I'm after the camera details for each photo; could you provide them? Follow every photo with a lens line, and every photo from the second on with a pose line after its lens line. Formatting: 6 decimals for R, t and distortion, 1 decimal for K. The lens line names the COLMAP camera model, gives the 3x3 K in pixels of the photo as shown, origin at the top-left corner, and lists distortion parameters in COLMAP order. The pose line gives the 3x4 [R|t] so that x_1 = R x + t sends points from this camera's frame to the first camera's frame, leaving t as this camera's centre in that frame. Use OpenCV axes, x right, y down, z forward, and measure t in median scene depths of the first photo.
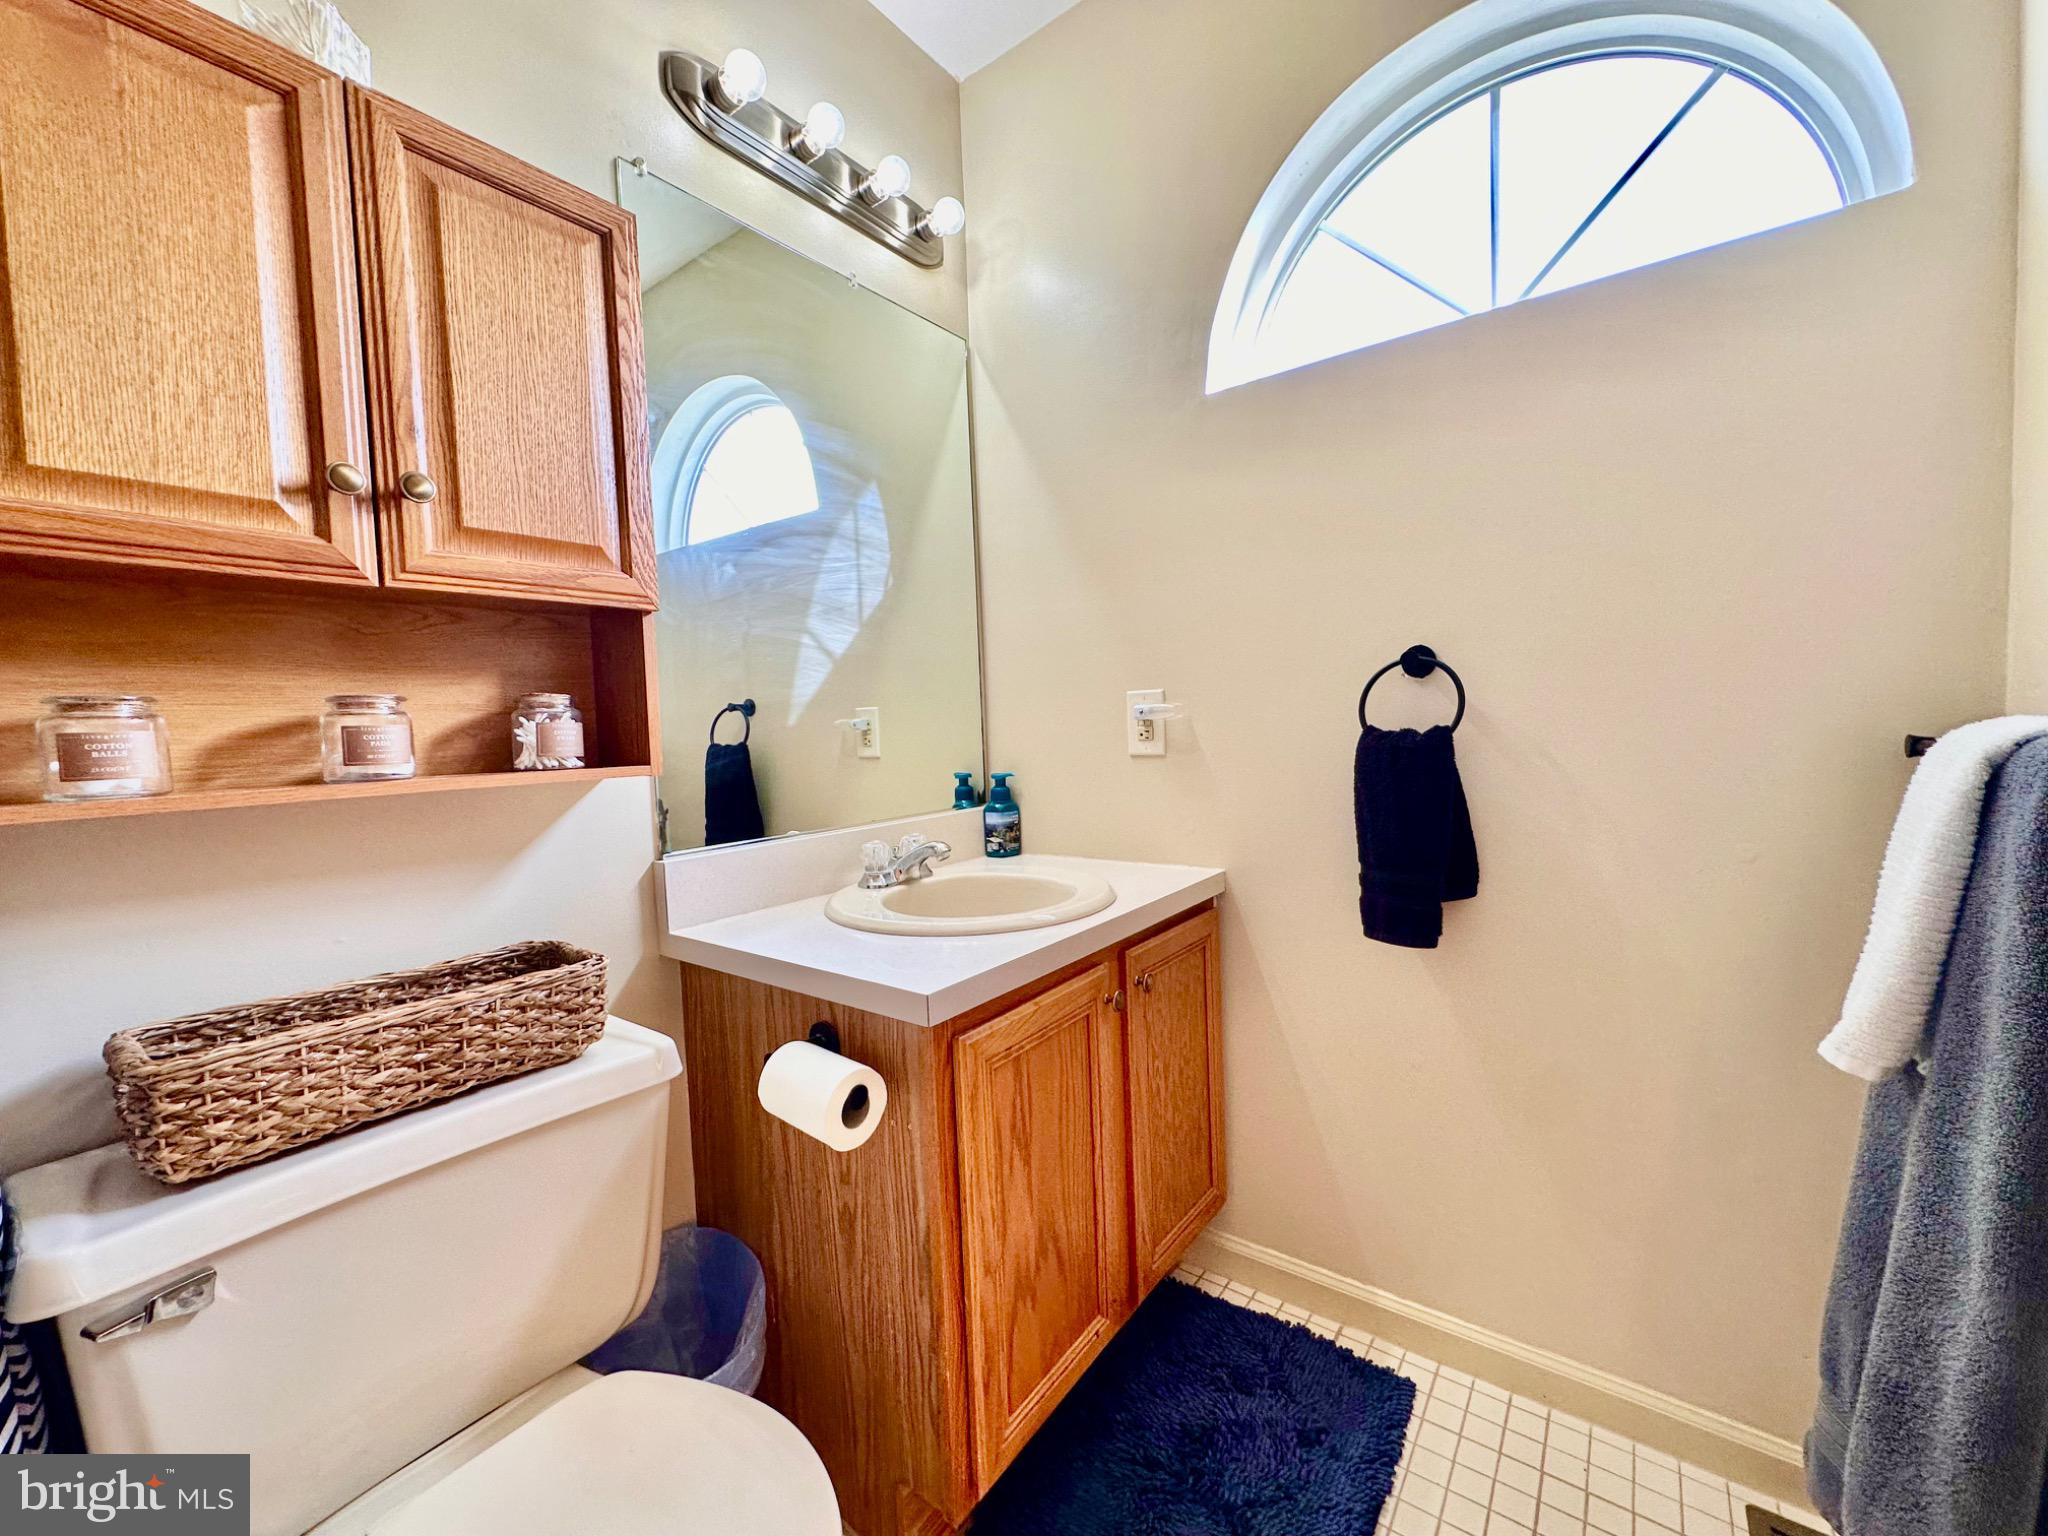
lens RADIAL K [[824.3, 0, 1078.0], [0, 824.3, 753.4], [0, 0, 1]] dist [-0.000046, -0.000013]
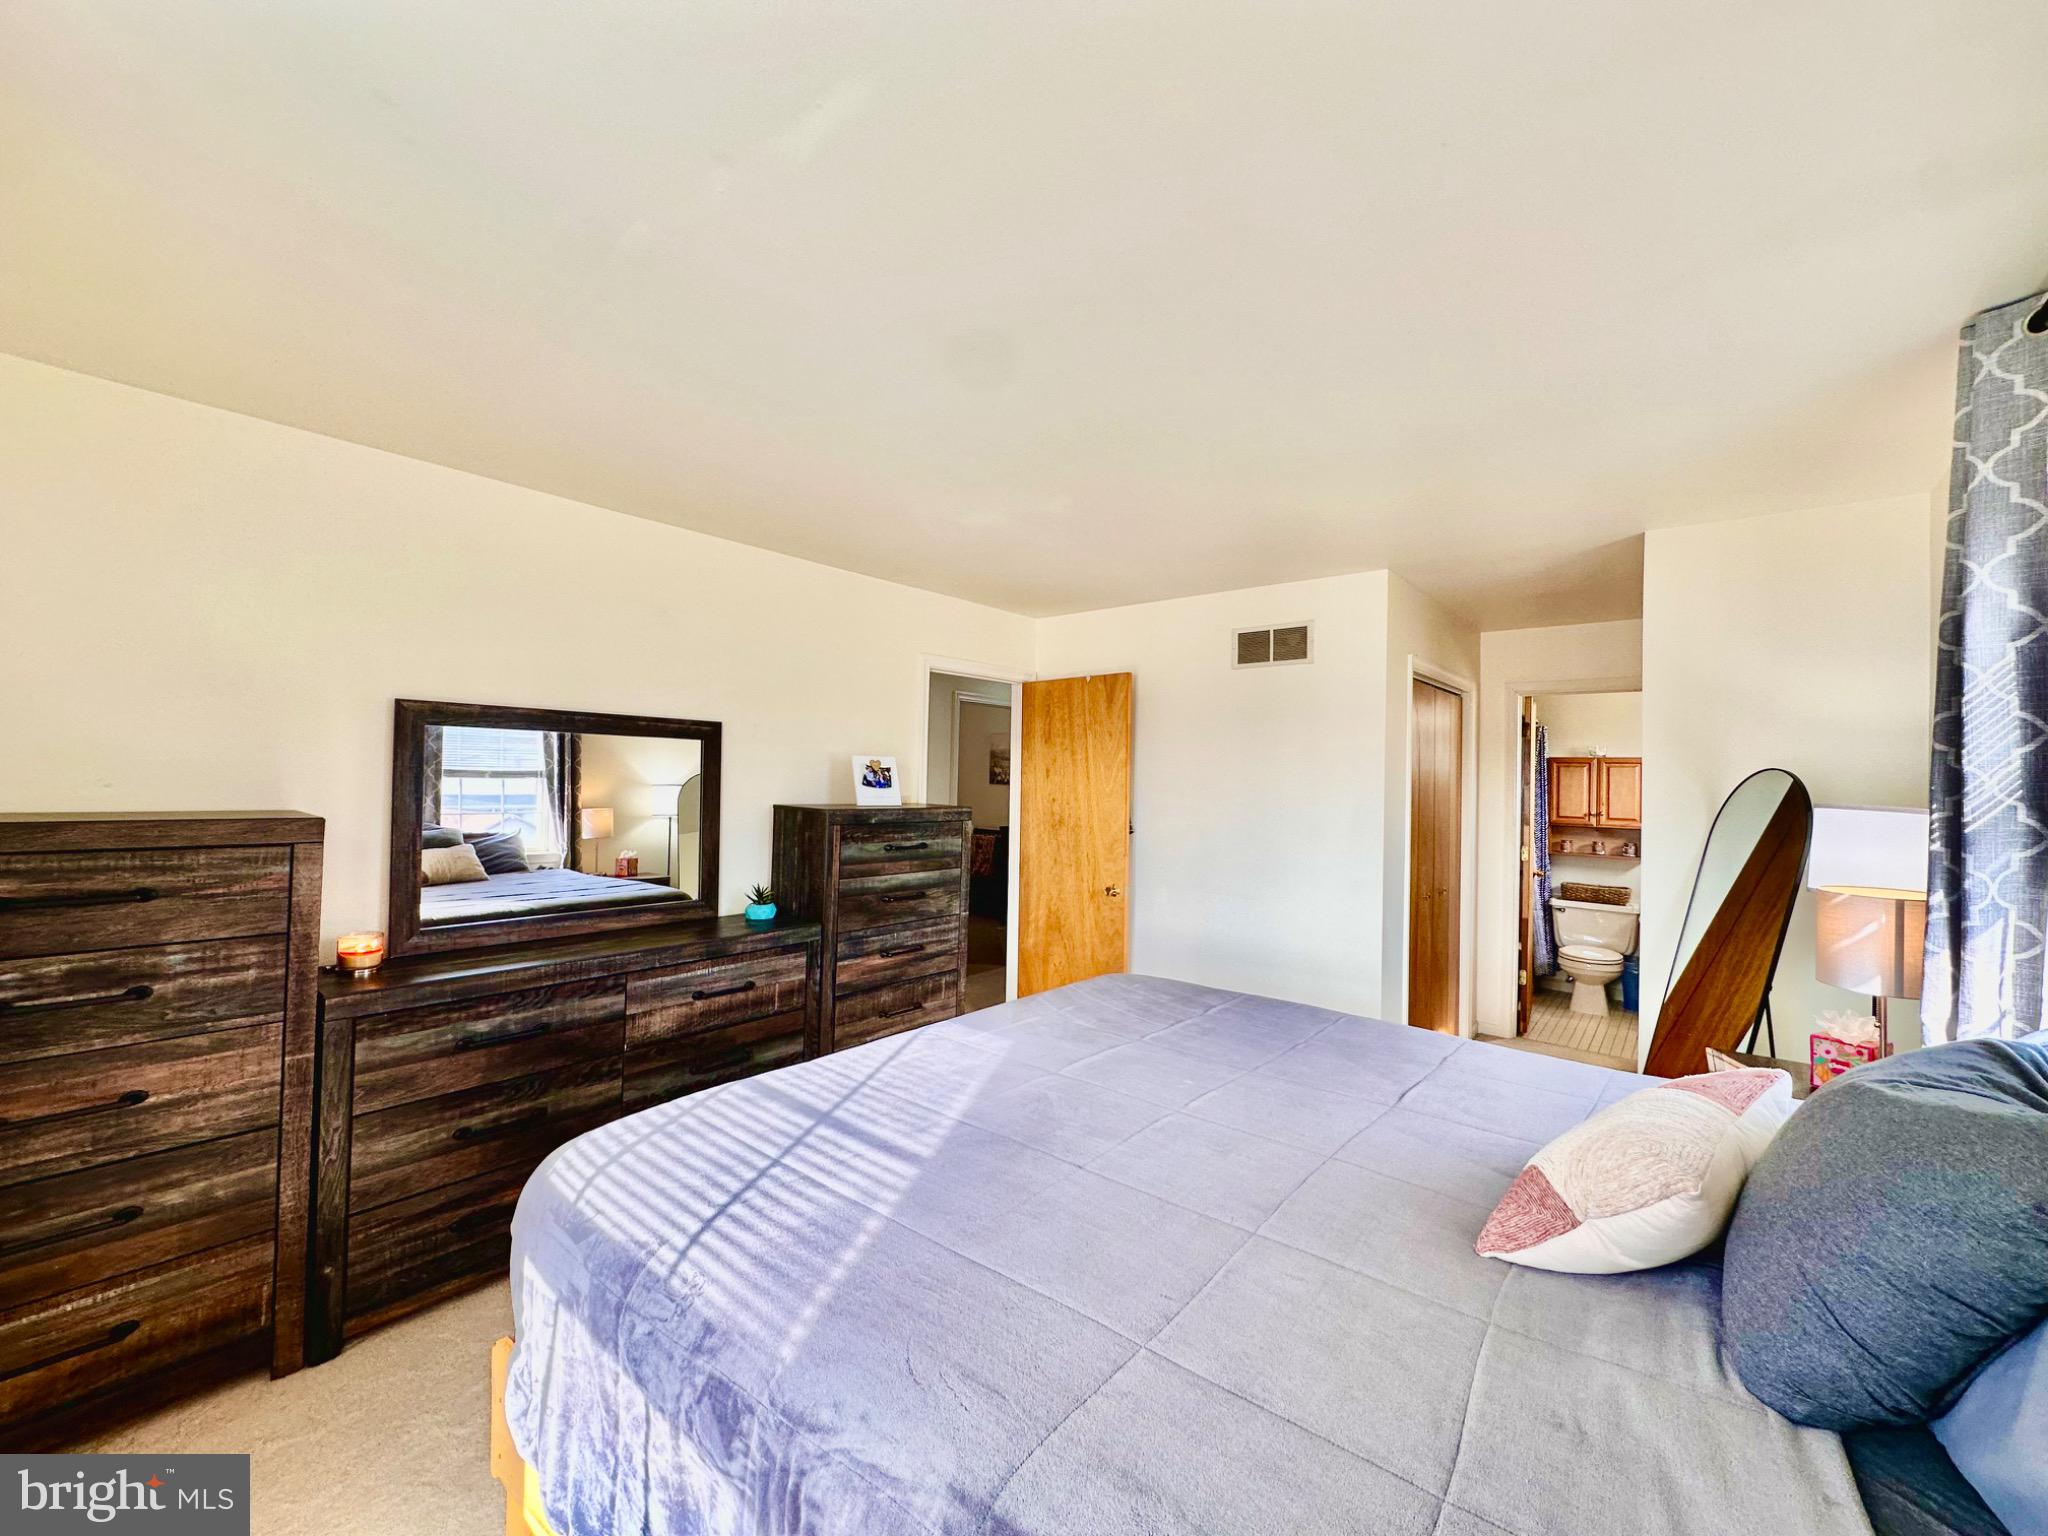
lens RADIAL K [[819.1, 0, 1024.0], [0, 819.1, 768.0], [0, 0, 1]] dist [-0.000167, -0.000164]
pose [[-0.081323, 0.027404, -0.996311, 6.213829], [-0.064252, 0.997398, 0.032678, -0.592588], [0.994615, 0.066673, -0.079350, -3.189401]]
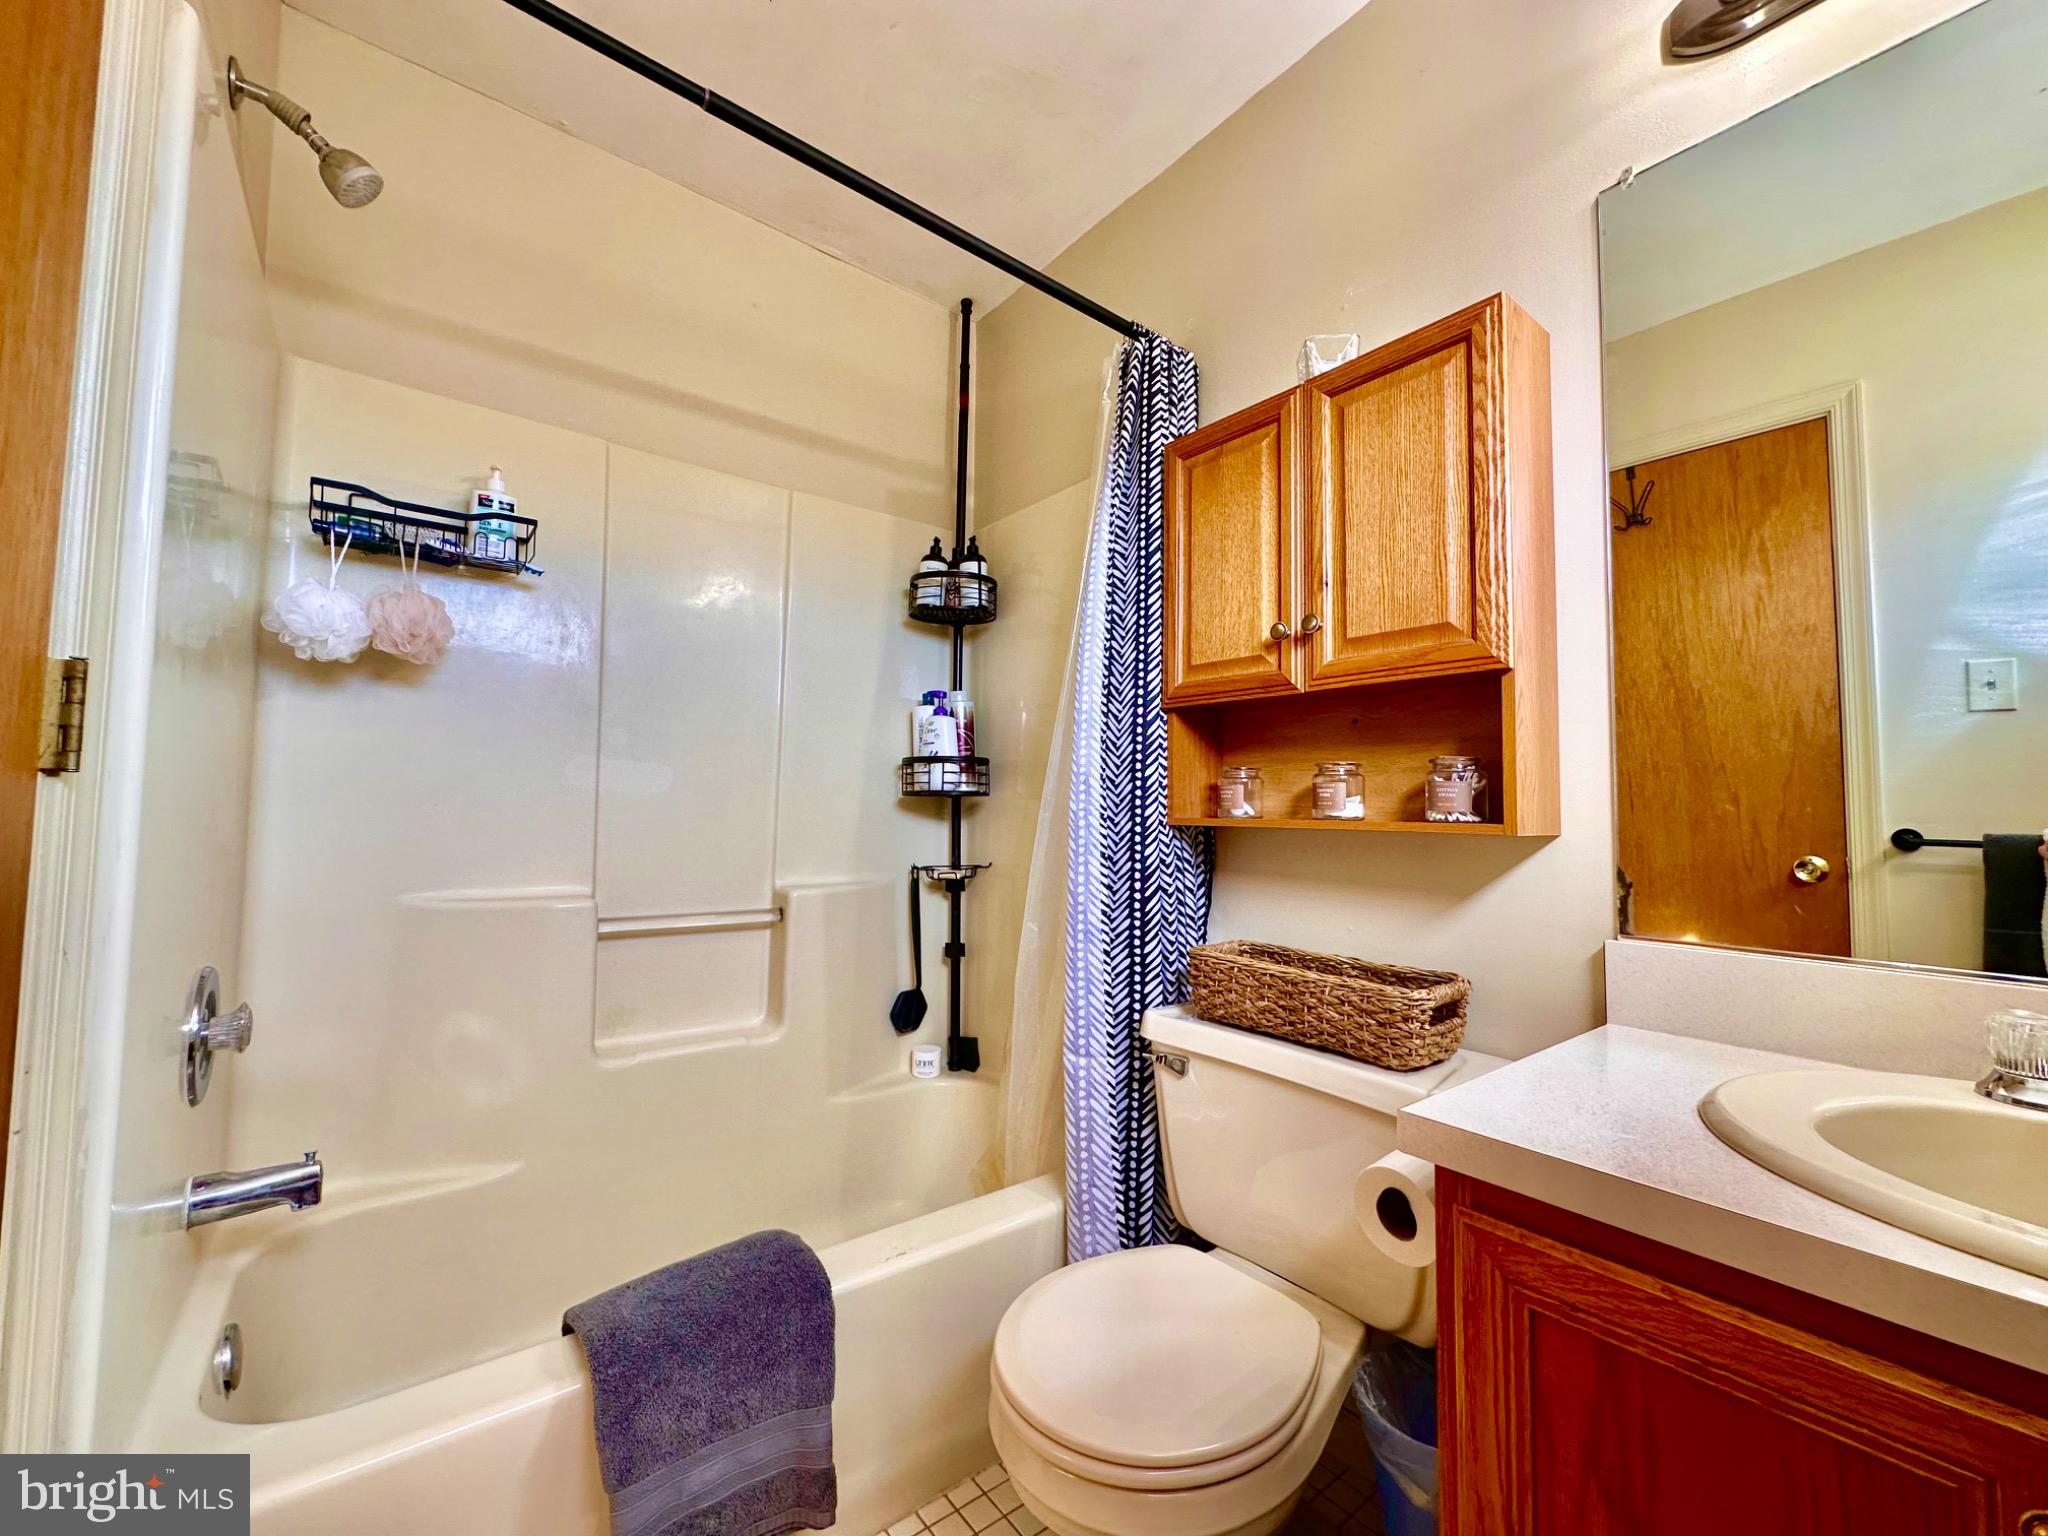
lens RADIAL K [[819.1, 0, 1024.0], [0, 819.1, 768.0], [0, 0, 1]] dist [-0.000167, -0.000164]
pose [[-0.284090, -0.023775, -0.958503, 0.729502], [-0.046095, 0.998875, -0.011115, -0.019554], [0.957689, 0.041025, -0.284867, 0.896451]]
